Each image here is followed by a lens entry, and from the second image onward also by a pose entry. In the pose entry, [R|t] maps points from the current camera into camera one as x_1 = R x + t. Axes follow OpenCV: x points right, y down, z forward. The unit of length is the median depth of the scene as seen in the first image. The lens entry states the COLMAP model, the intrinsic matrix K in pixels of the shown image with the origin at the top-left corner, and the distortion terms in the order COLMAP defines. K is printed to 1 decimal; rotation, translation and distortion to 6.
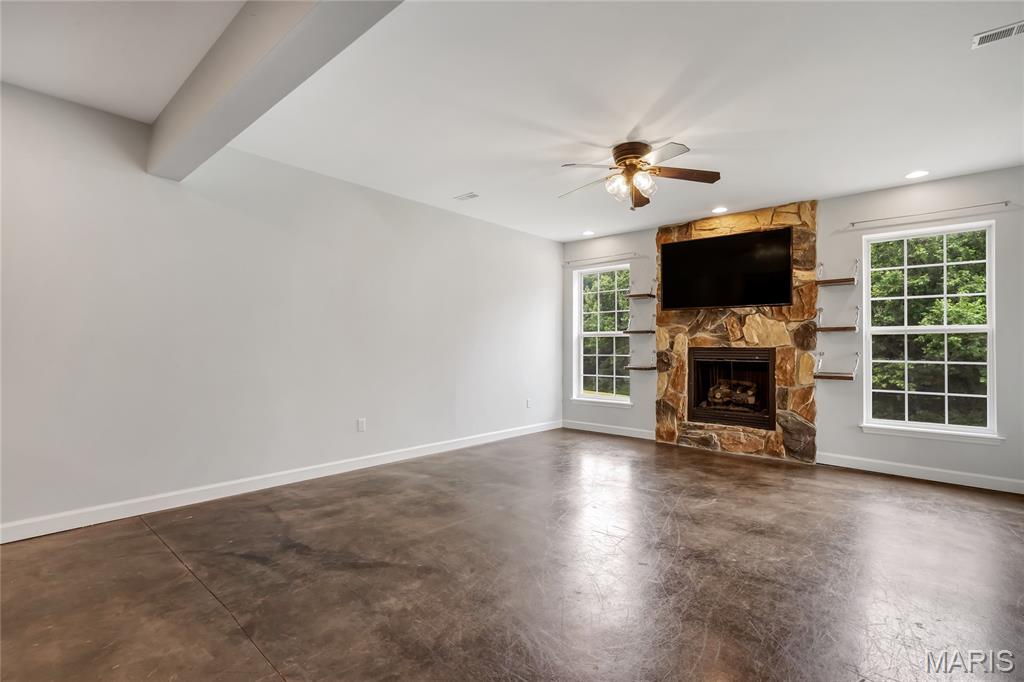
lens RADIAL K [[473.2, 0, 511.2], [0, 473.2, 343.4], [0, 0, 1]] dist [-0.004846, -0.000655]
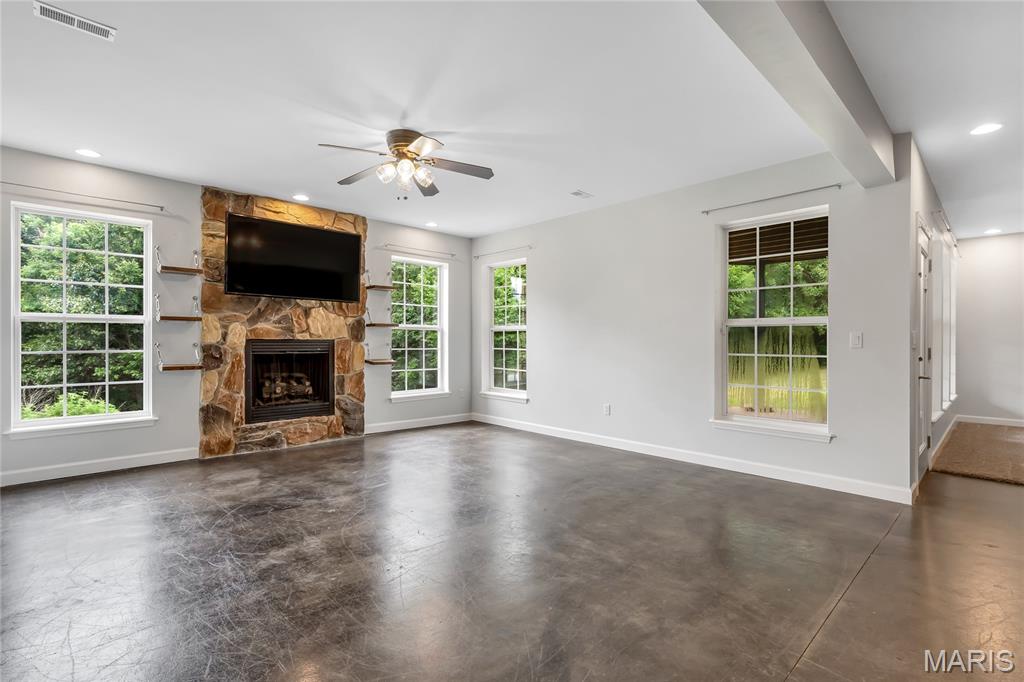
lens RADIAL K [[473.2, 0, 510.4], [0, 473.2, 341.4], [0, 0, 1]] dist [-0.004846, -0.000655]
pose [[0.073715, -0.006281, 0.997260, -0.484382], [-0.012119, 0.999901, 0.007193, 0.000557], [-0.997206, -0.012616, 0.073632, 0.484794]]
